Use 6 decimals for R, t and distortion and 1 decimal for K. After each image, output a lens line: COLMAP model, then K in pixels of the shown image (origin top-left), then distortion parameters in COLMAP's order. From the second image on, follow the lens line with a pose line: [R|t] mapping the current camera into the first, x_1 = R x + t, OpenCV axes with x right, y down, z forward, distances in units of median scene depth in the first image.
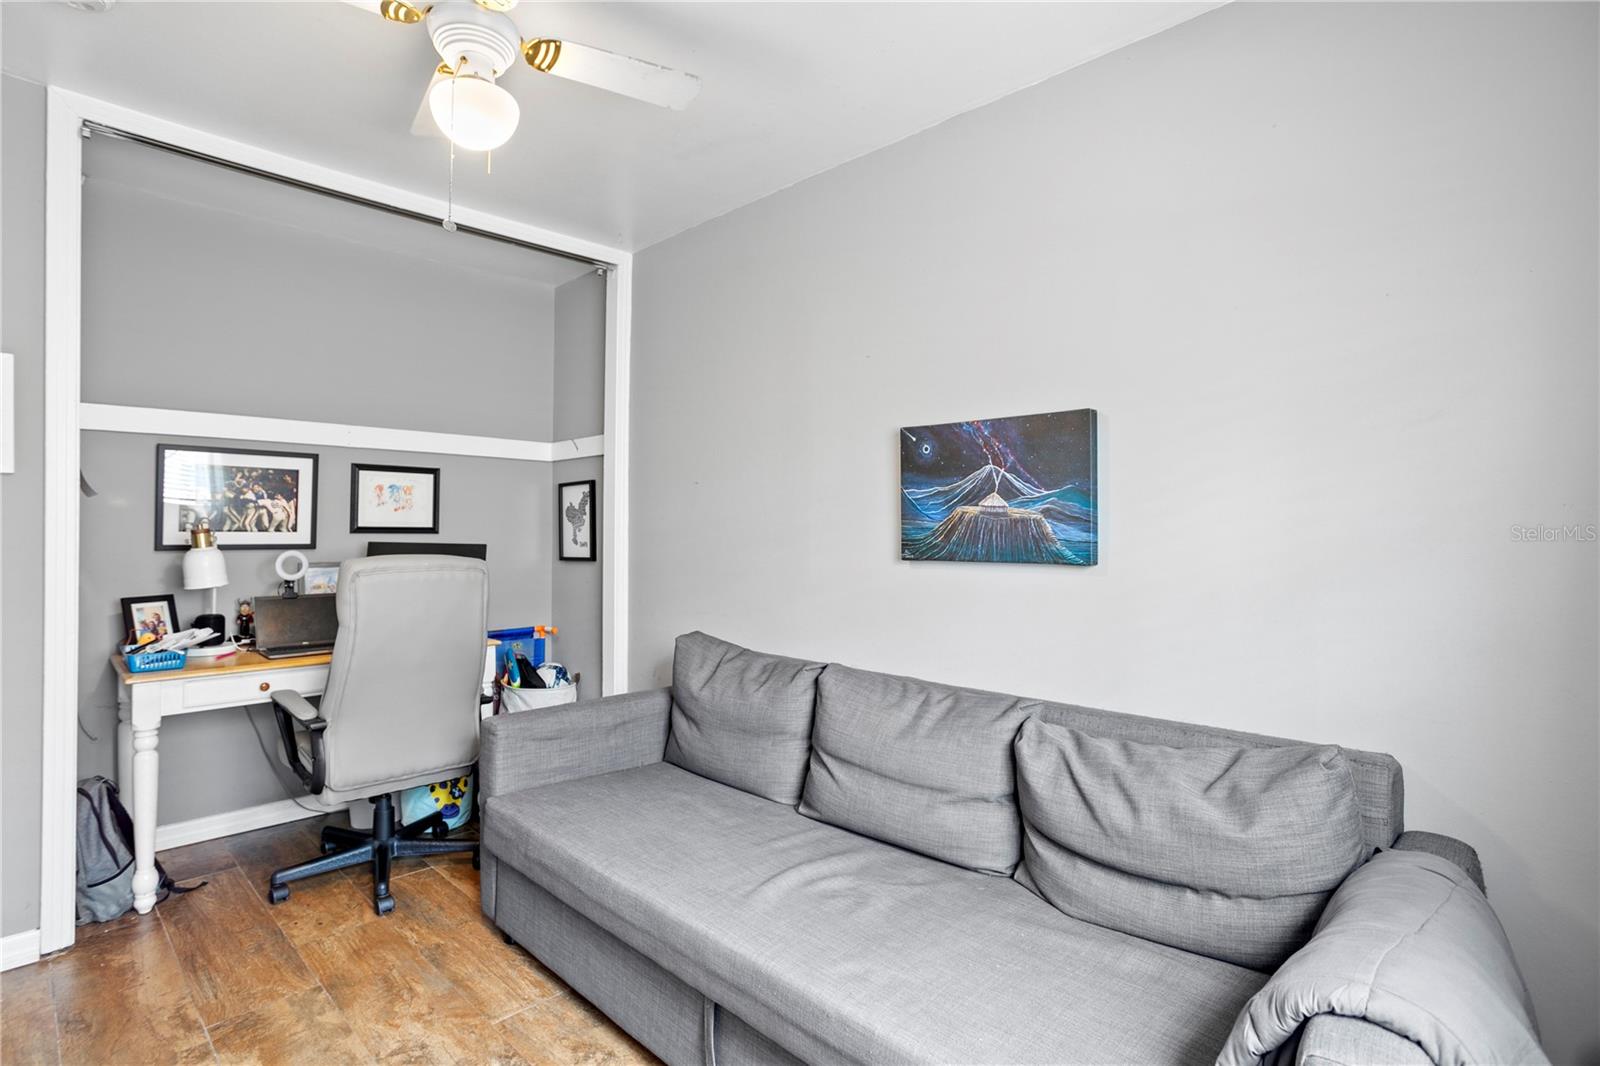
lens RADIAL K [[767.8, 0, 788.9], [0, 767.8, 519.0], [0, 0, 1]] dist [-0.032883, 0.013720]
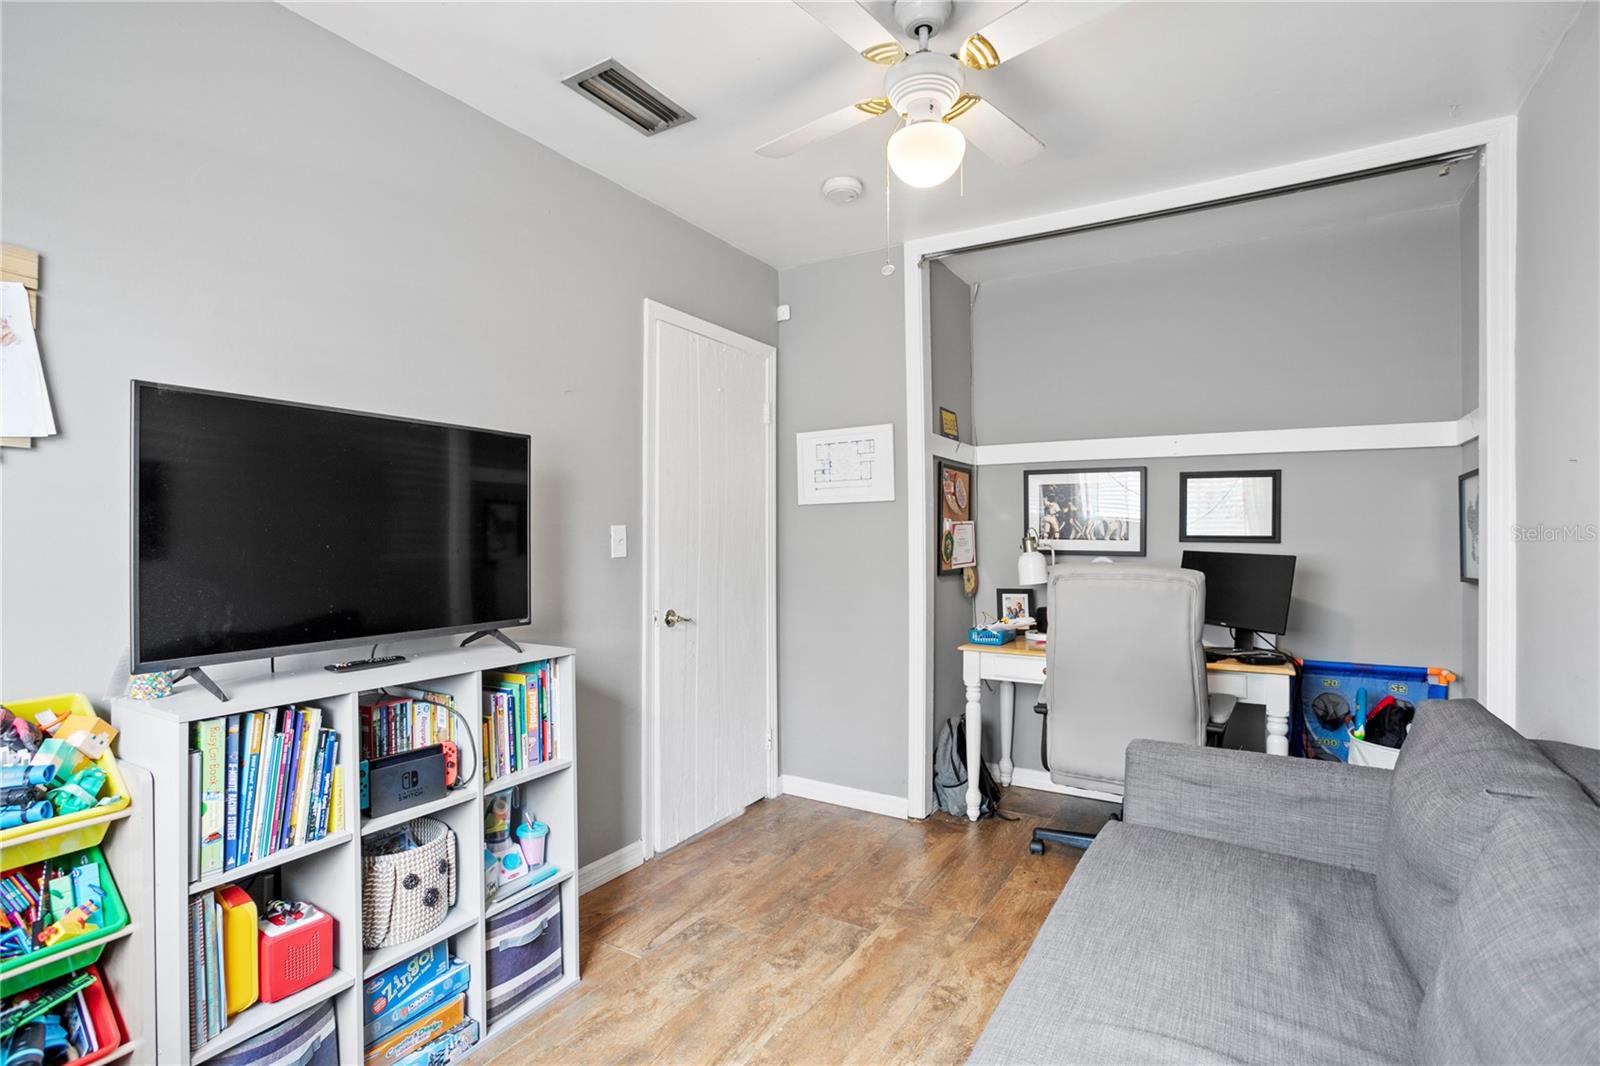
lens RADIAL K [[767.8, 0, 791.6], [0, 767.8, 537.4], [0, 0, 1]] dist [-0.032883, 0.013720]
pose [[0.237041, -0.000190, -0.971500, 0.422403], [0.009182, 0.999956, 0.002045, 0.008692], [0.971456, -0.009405, 0.237033, 0.382173]]
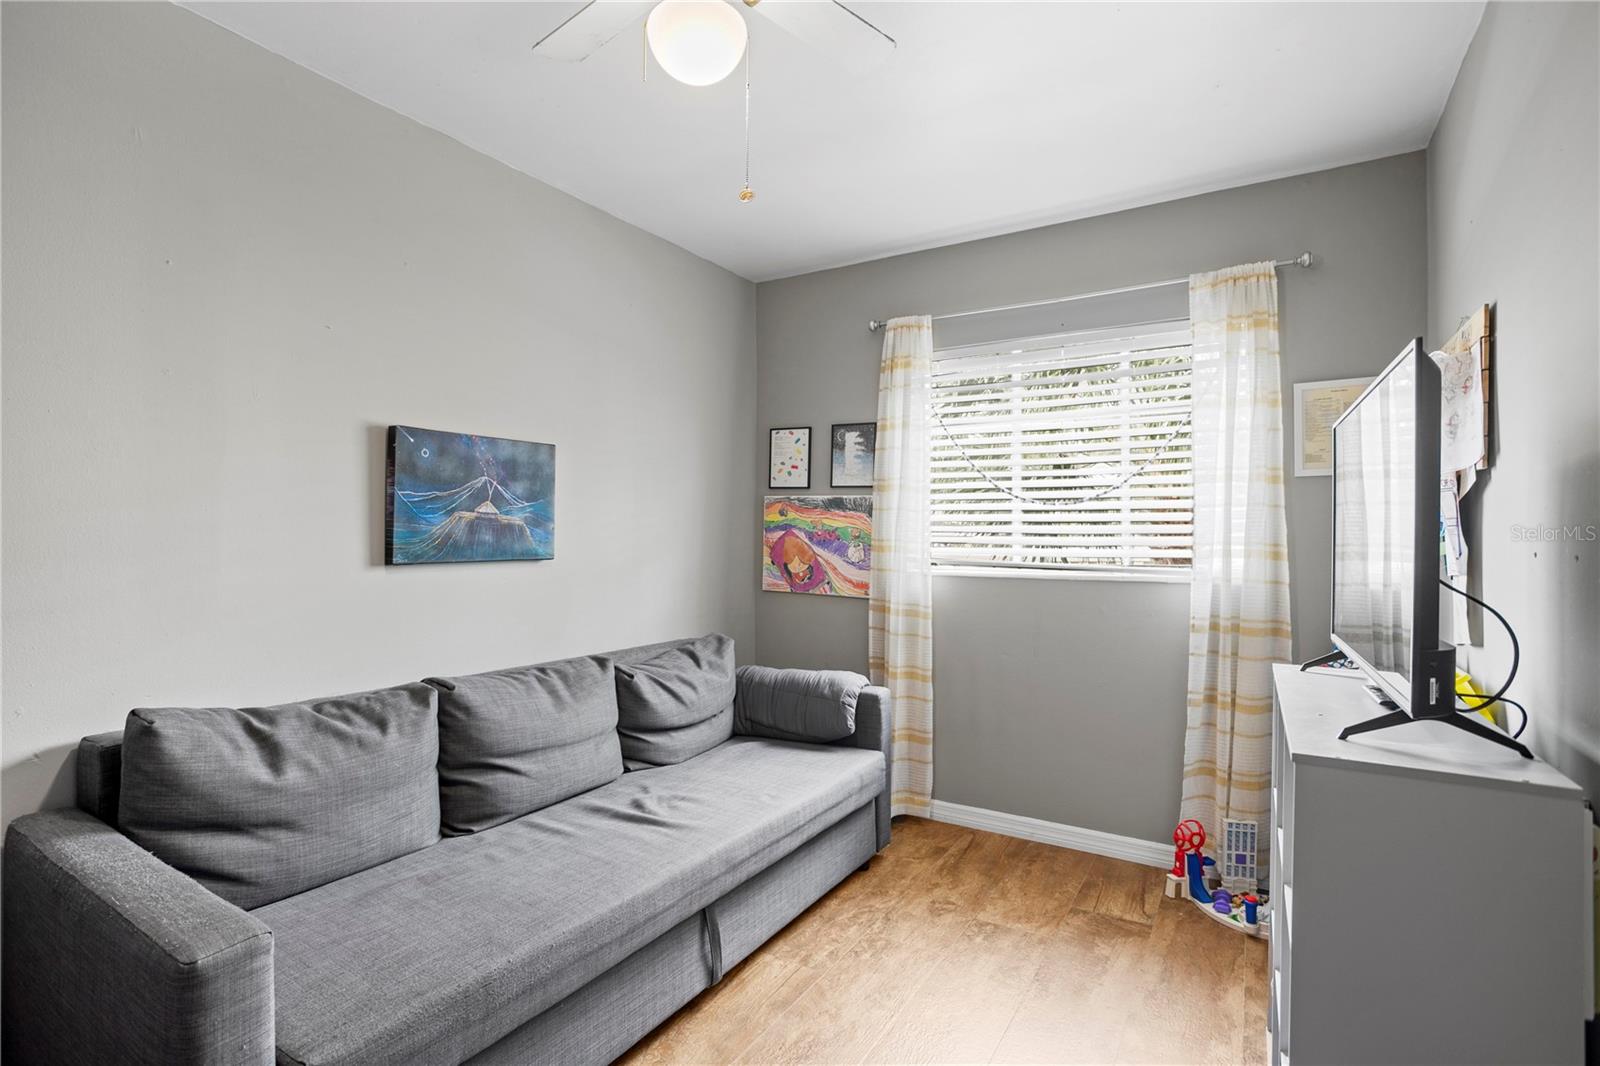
lens RADIAL K [[767.8, 0, 801.3], [0, 767.8, 533.6], [0, 0, 1]] dist [-0.032883, 0.013720]
pose [[-0.217097, 0.000613, 0.976150, -0.920622], [-0.018608, 0.999815, -0.004766, 0.010520], [-0.975973, -0.019199, -0.217045, 0.762214]]
